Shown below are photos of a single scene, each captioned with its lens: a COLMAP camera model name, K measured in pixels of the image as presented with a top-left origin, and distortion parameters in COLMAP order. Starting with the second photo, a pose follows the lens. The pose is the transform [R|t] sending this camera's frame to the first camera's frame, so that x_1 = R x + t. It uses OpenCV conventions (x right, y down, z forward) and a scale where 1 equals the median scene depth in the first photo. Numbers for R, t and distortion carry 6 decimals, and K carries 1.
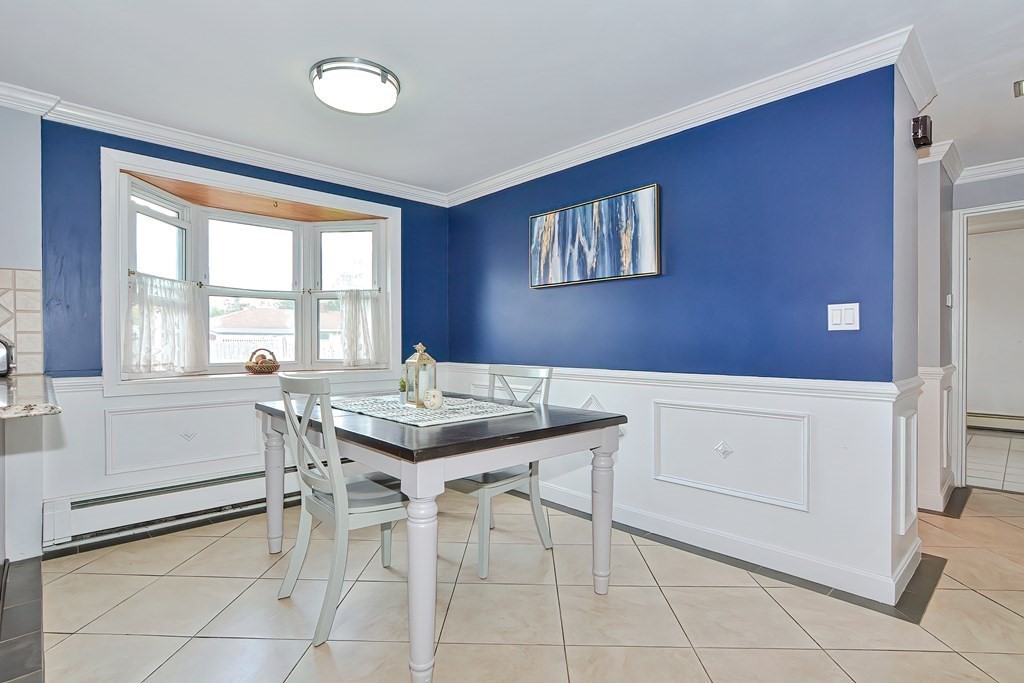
lens RADIAL K [[505.0, 0, 508.9], [0, 505.0, 342.7], [0, 0, 1]] dist [0.000052, 0.000266]
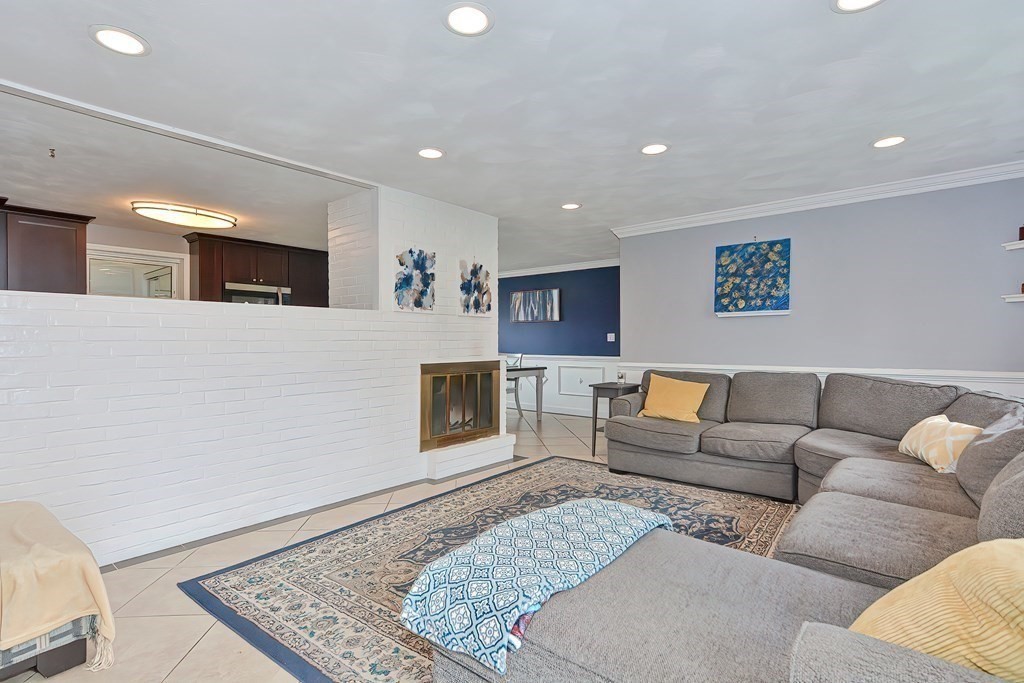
lens RADIAL K [[505.0, 0, 508.9], [0, 505.0, 342.7], [0, 0, 1]] dist [0.000052, 0.000266]
pose [[0.993453, 0.001030, 0.114235, -0.283296], [-0.000313, 0.999980, -0.006294, 0.004219], [-0.114239, 0.006217, 0.993434, -1.630106]]
